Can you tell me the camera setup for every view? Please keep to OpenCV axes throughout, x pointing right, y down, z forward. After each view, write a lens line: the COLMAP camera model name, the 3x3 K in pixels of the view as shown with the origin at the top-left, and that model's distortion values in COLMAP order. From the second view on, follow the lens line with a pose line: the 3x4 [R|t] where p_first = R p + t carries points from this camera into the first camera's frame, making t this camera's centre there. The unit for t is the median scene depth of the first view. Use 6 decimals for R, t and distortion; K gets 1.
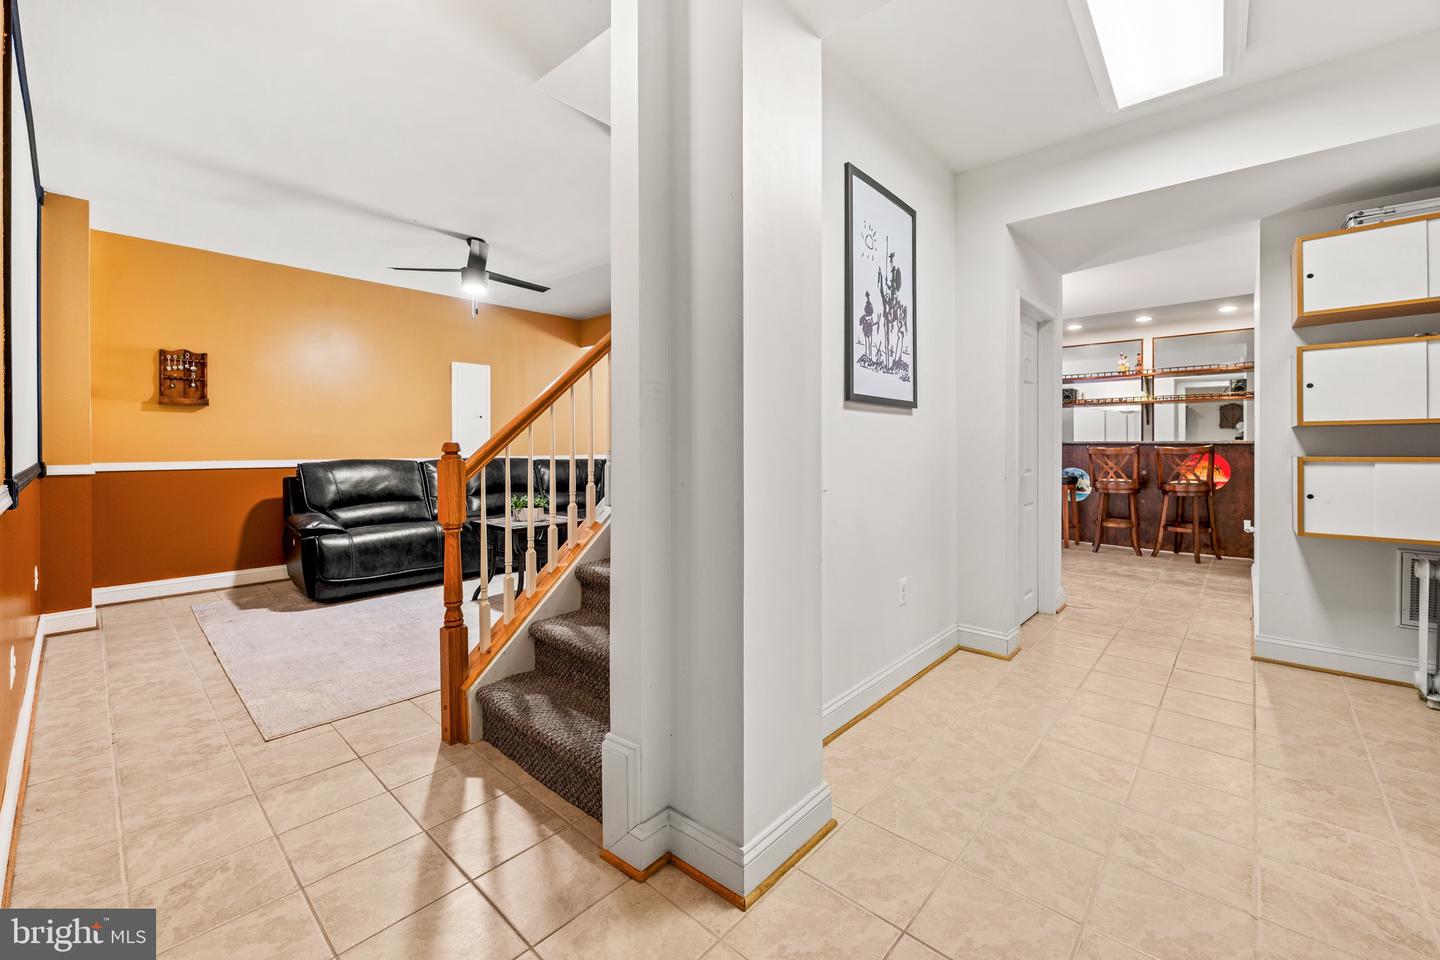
lens RADIAL K [[577.4, 0, 714.3], [0, 577.4, 453.7], [0, 0, 1]] dist [-0.002399, -0.000074]
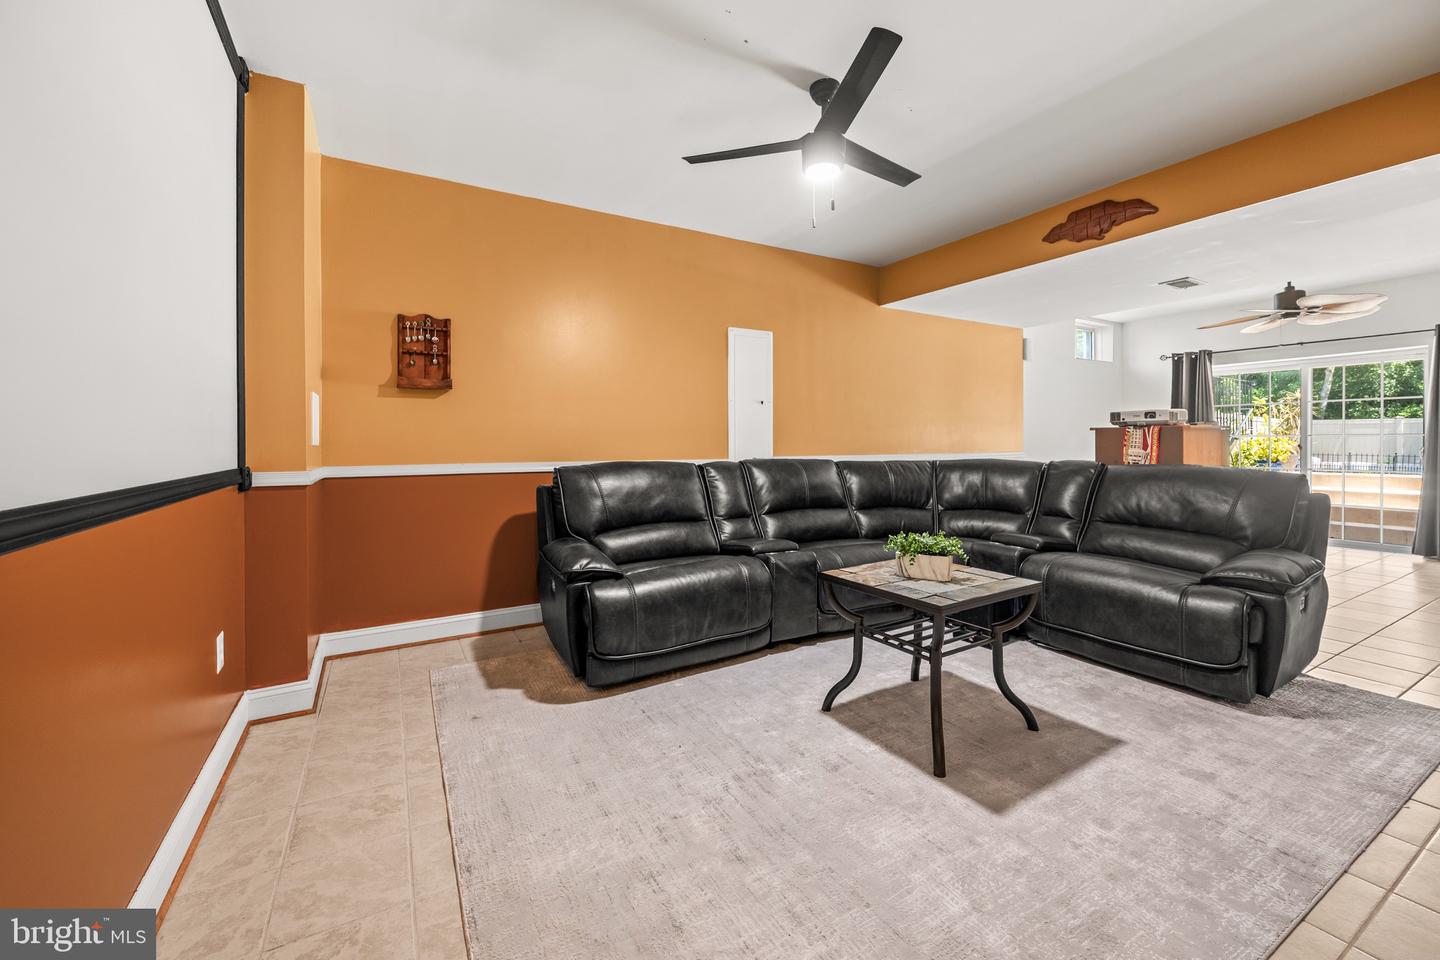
lens RADIAL K [[577.4, 0, 711.7], [0, 577.4, 450.3], [0, 0, 1]] dist [-0.002399, -0.000074]
pose [[0.950191, -0.000406, -0.311668, -0.332244], [0.000027, 0.999999, -0.001221, -0.003508], [0.311668, 0.001151, 0.950190, 0.403107]]
